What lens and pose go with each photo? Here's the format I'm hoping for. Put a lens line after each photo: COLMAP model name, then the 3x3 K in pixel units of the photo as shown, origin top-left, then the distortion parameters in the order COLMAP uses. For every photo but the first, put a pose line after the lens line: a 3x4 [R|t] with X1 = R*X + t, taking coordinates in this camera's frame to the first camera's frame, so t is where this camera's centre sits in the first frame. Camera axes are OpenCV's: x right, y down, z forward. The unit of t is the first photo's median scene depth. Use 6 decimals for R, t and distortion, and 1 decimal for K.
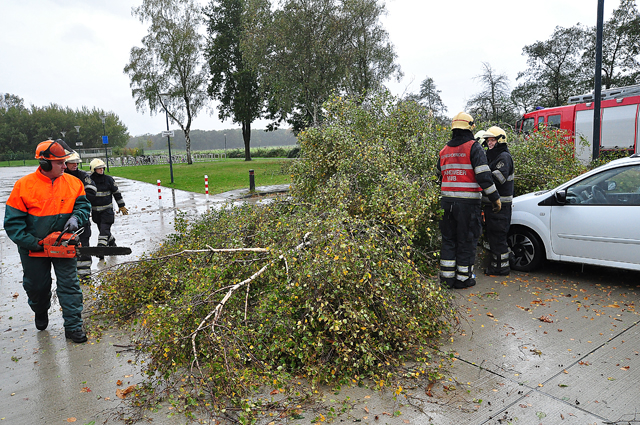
lens RADIAL K [[477.4, 0, 320.0], [0, 477.4, 212.5], [0, 0, 1]] dist [-0.127474, 0.140051]
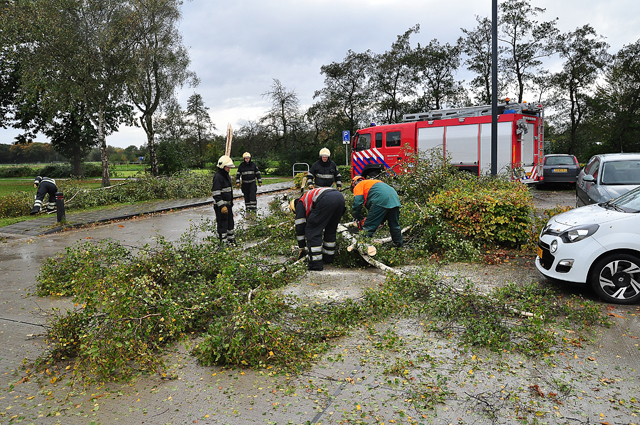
lens RADIAL K [[477.4, 0, 320.0], [0, 477.4, 212.5], [0, 0, 1]] dist [-0.127474, 0.140051]
pose [[0.860205, -0.039954, 0.508381, -0.076781], [0.061405, 0.997788, -0.025482, -0.008534], [-0.506238, 0.053137, 0.860755, 0.097449]]
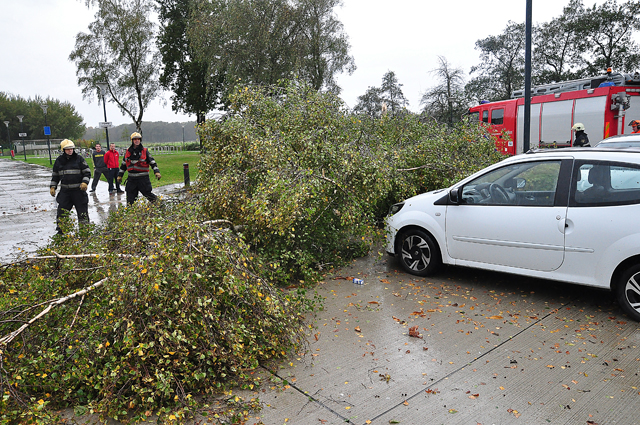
lens RADIAL K [[477.4, 0, 320.0], [0, 477.4, 212.5], [0, 0, 1]] dist [-0.127474, 0.140051]
pose [[0.998008, 0.000597, 0.063079, 0.031033], [-0.001511, 0.999895, 0.014441, -0.002180], [-0.063064, -0.014508, 0.997904, 0.014725]]
